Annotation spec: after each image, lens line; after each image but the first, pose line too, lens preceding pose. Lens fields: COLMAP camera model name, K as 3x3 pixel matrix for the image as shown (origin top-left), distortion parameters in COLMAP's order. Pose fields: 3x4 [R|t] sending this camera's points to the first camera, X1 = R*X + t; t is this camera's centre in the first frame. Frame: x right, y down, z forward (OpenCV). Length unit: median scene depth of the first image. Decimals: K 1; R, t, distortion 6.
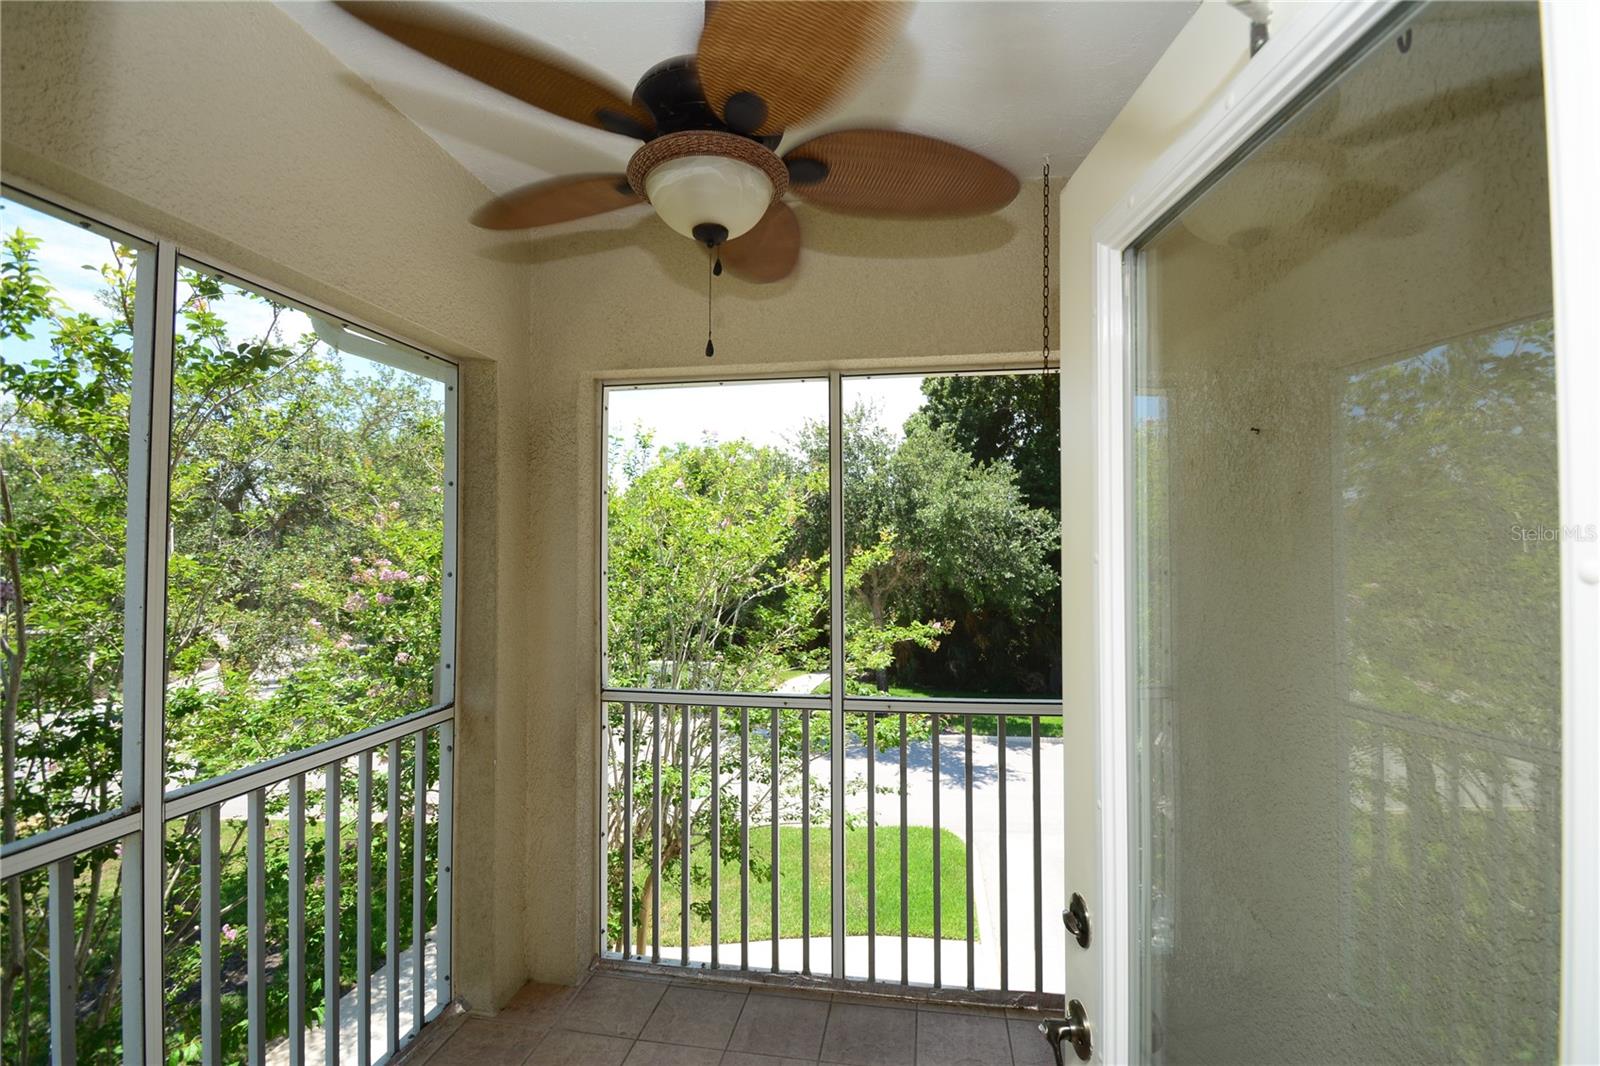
lens RADIAL K [[697.6, 0, 797.1], [0, 697.6, 538.5], [0, 0, 1]] dist [-0.008206, -0.001589]
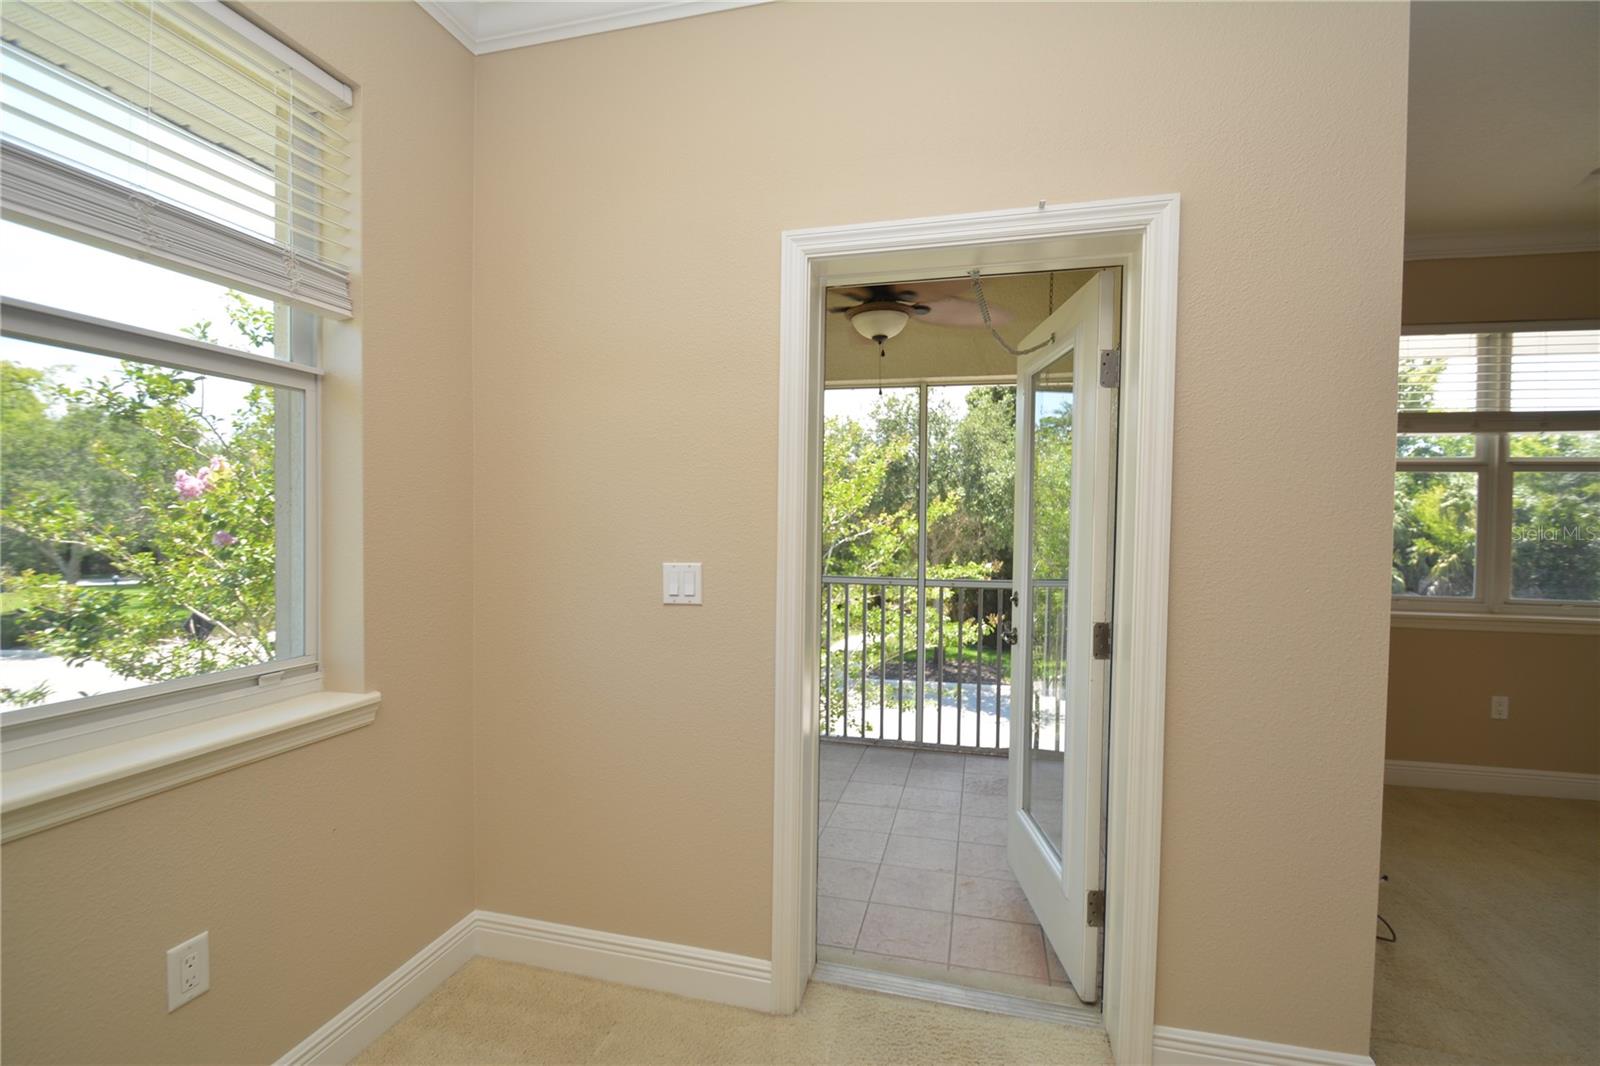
lens RADIAL K [[697.6, 0, 810.1], [0, 697.6, 530.9], [0, 0, 1]] dist [-0.008206, -0.001589]
pose [[0.997594, 0.029436, -0.062771, -0.048455], [-0.026959, 0.998838, 0.039955, 0.018199], [0.063874, -0.038166, 0.997228, -0.299366]]
